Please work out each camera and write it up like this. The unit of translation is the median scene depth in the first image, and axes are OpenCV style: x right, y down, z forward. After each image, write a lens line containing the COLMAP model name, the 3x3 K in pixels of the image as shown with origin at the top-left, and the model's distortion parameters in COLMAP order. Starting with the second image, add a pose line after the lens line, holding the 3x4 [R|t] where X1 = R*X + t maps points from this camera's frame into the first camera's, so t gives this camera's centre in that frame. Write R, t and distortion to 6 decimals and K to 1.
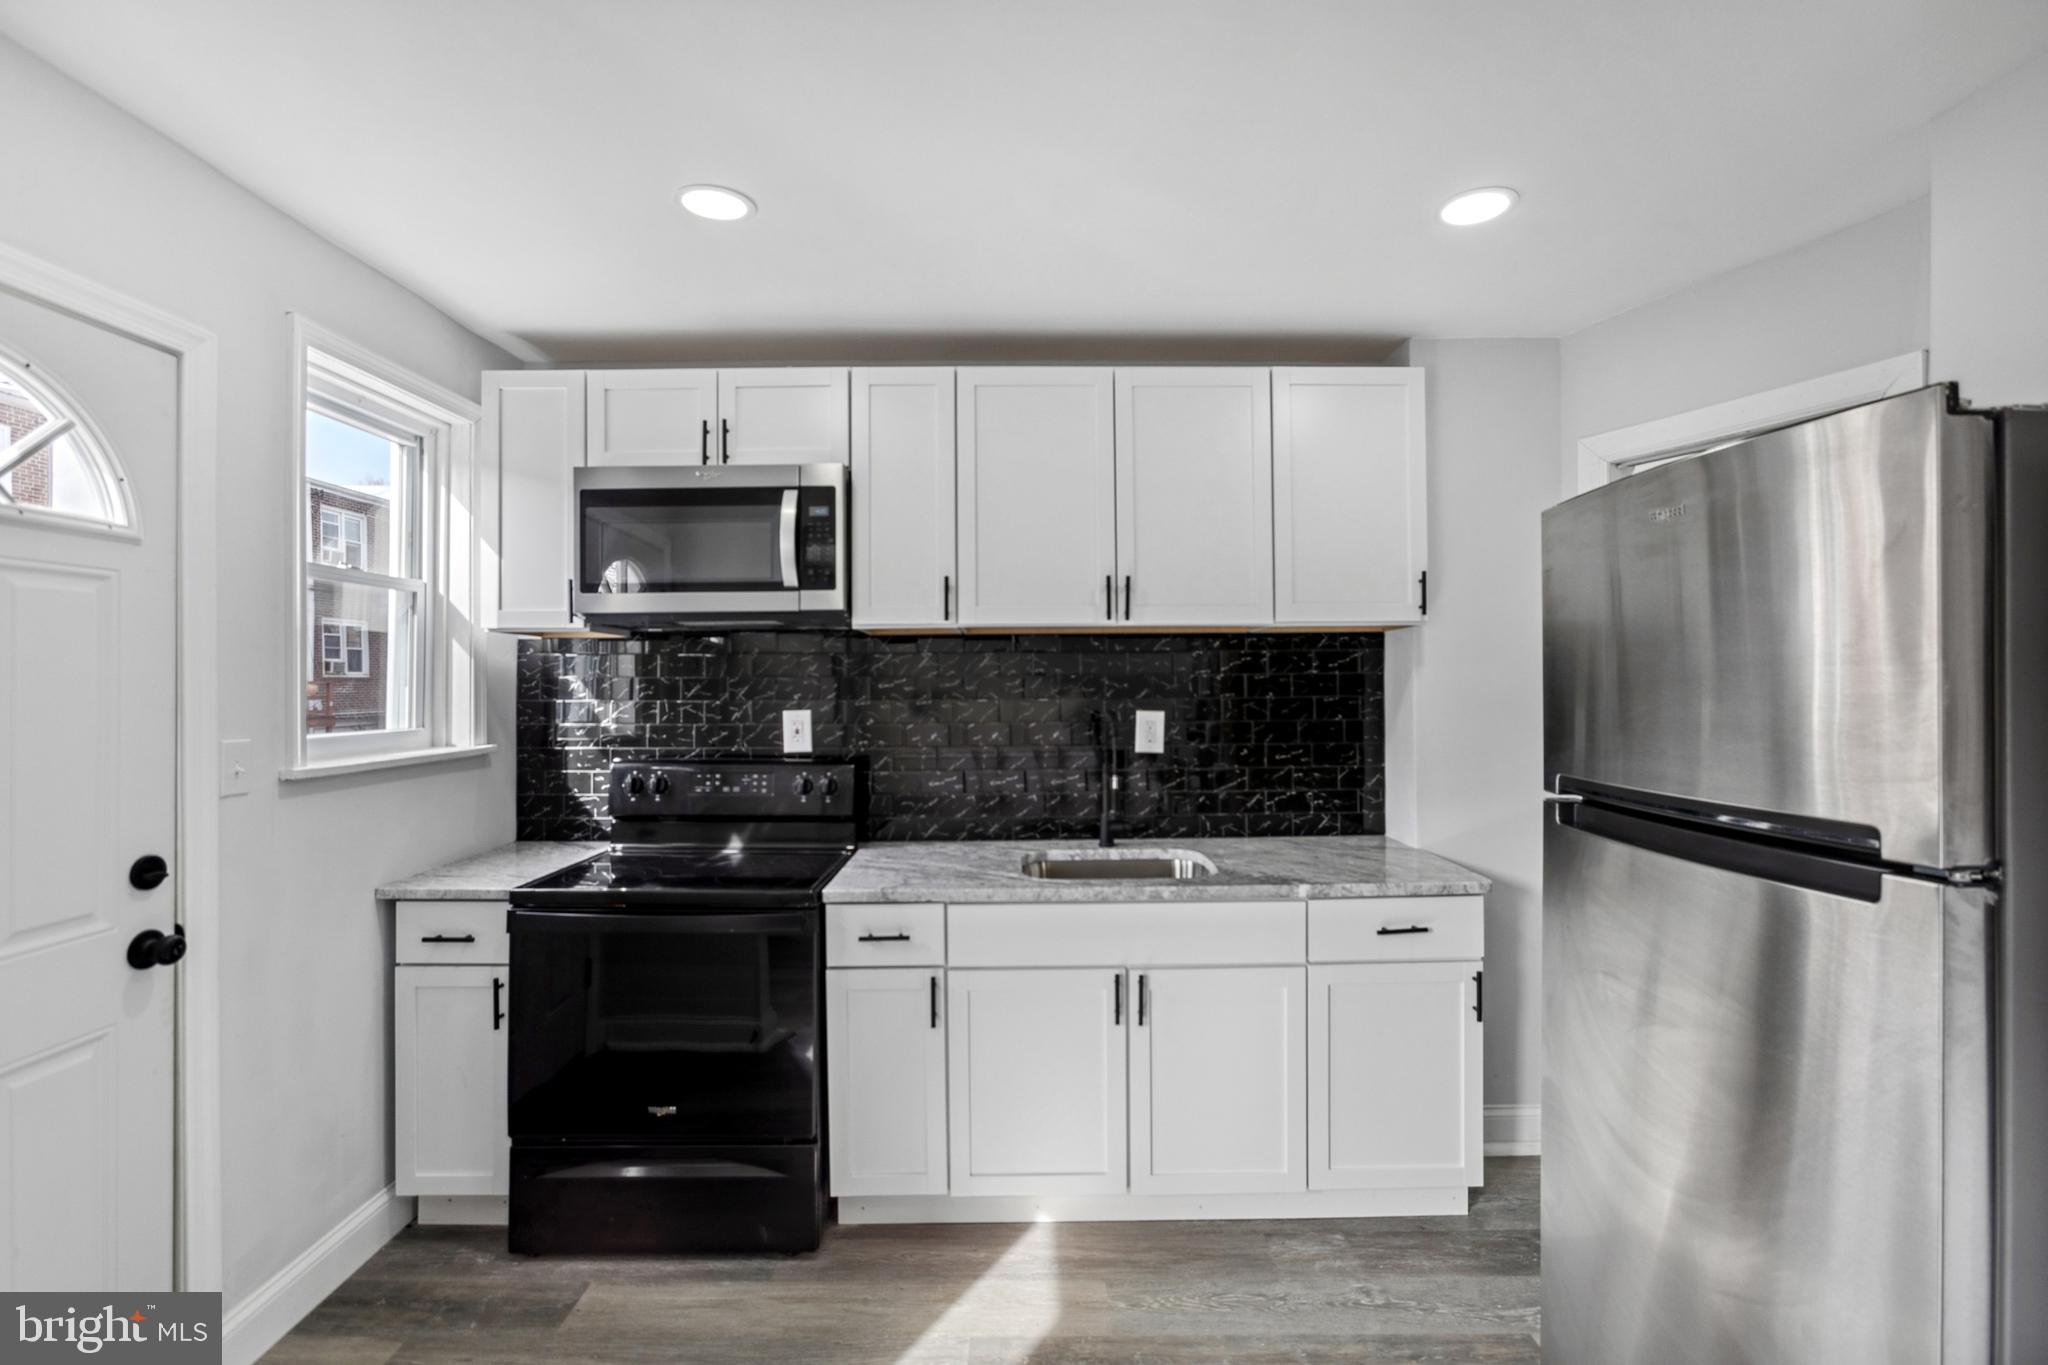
lens RADIAL K [[911.3, 0, 1022.9], [0, 911.3, 683.6], [0, 0, 1]] dist [-0.005510, 0.005563]
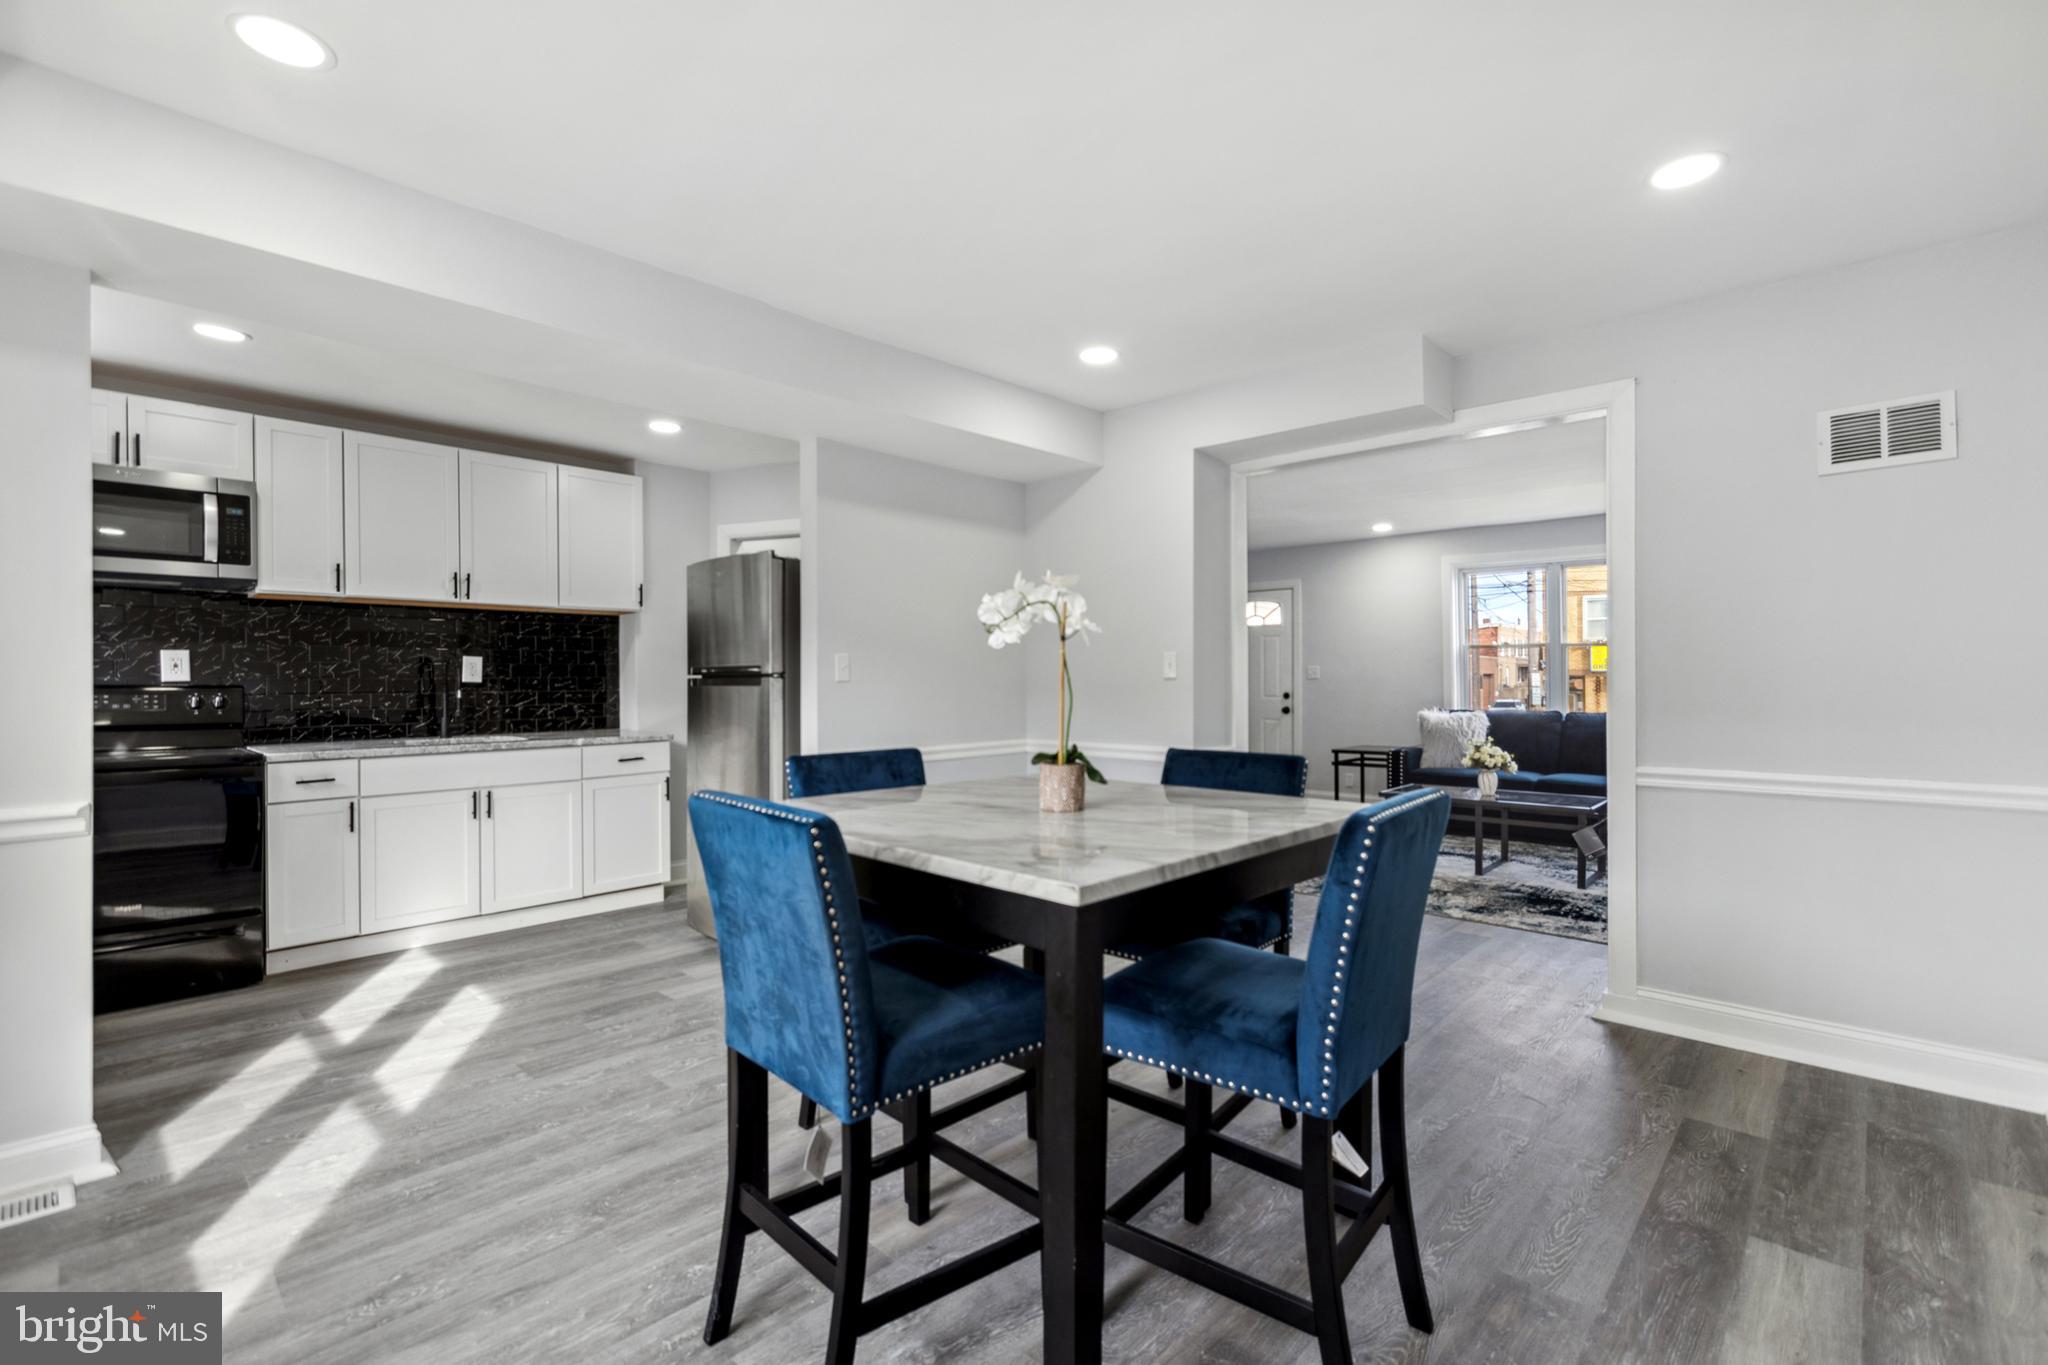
lens RADIAL K [[911.3, 0, 1028.6], [0, 911.3, 682.0], [0, 0, 1]] dist [-0.005510, 0.005563]
pose [[0.683060, 0.002143, 0.730359, -0.406823], [0.003492, 0.999975, -0.006200, 0.098507], [-0.730354, 0.006785, 0.683035, -0.917312]]
